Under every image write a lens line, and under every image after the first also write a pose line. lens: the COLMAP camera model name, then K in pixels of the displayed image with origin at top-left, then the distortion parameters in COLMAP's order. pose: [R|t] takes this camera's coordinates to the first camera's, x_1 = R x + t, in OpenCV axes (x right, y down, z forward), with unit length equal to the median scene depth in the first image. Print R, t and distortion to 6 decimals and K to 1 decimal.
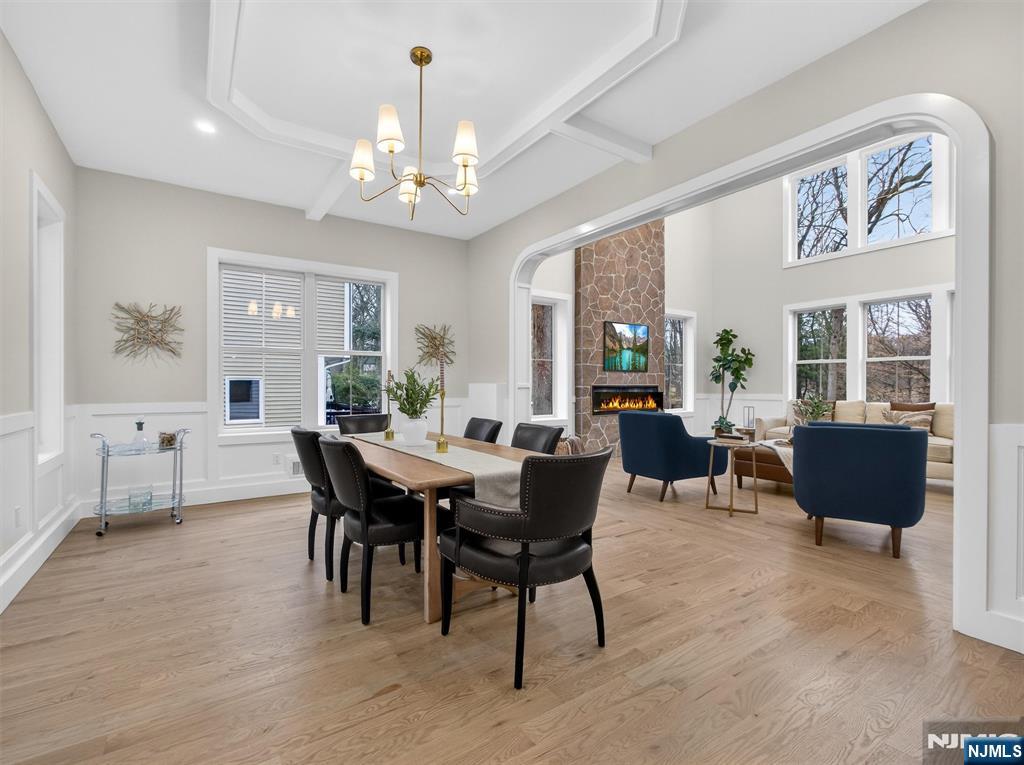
lens RADIAL K [[460.4, 0, 512.0], [0, 460.4, 382.5], [0, 0, 1]] dist [0.012248, 0.000003]
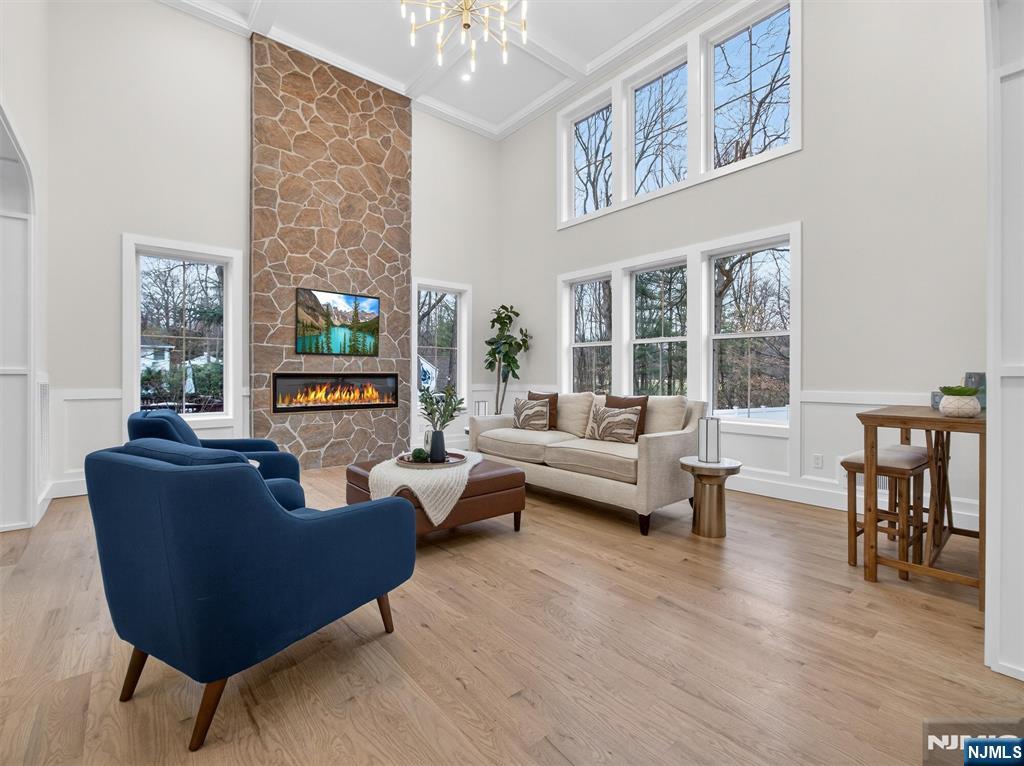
lens RADIAL K [[435.3, 0, 512.0], [0, 435.3, 383.0], [0, 0, 1]] dist [-0.010919, 0.000312]
pose [[0.997579, -0.000015, 0.069542, 0.484880], [-0.001381, 0.999799, 0.020020, 0.007577], [-0.069528, -0.020067, 0.997378, 0.254483]]
